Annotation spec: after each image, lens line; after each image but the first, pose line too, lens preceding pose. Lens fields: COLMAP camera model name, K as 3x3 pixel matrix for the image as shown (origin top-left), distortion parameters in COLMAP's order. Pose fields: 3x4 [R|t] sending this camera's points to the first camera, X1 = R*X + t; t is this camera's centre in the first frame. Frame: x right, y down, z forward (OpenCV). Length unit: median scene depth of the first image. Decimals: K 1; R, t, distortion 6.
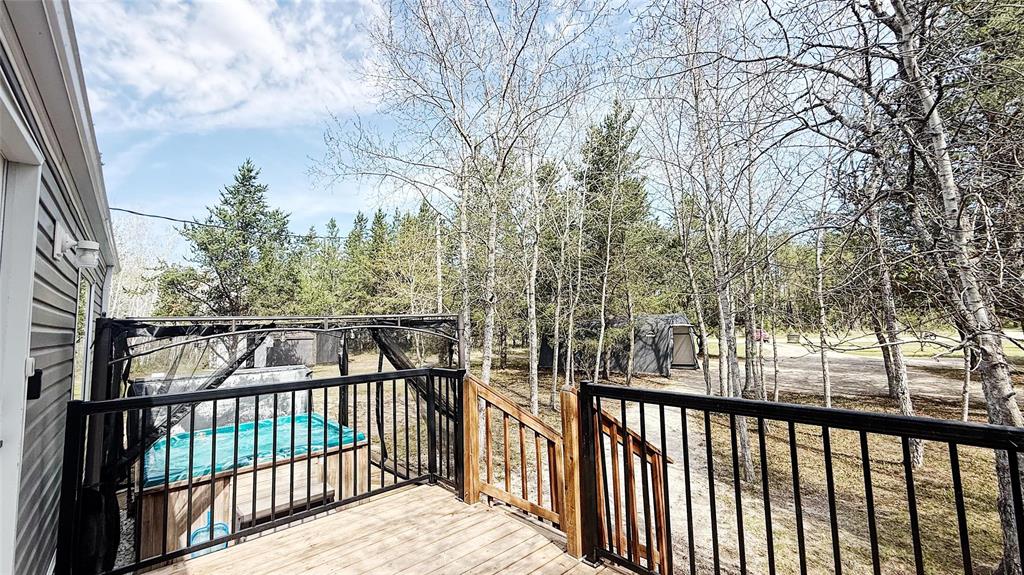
lens RADIAL K [[409.5, 0, 506.8], [0, 409.5, 286.8], [0, 0, 1]] dist [0.000469, 0.000369]
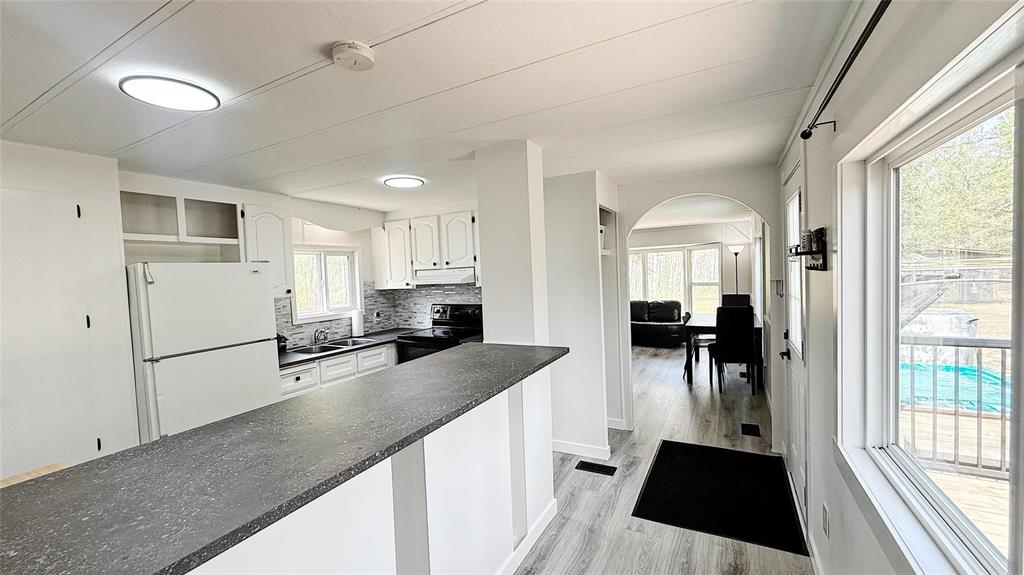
lens RADIAL K [[409.5, 0, 506.8], [0, 409.5, 286.8], [0, 0, 1]] dist [0.000469, 0.000369]
pose [[0.328931, 0.050195, -0.943019, -0.003388], [0.115724, 0.988918, 0.093004, -0.051334], [0.937236, -0.139722, 0.319477, -0.176012]]
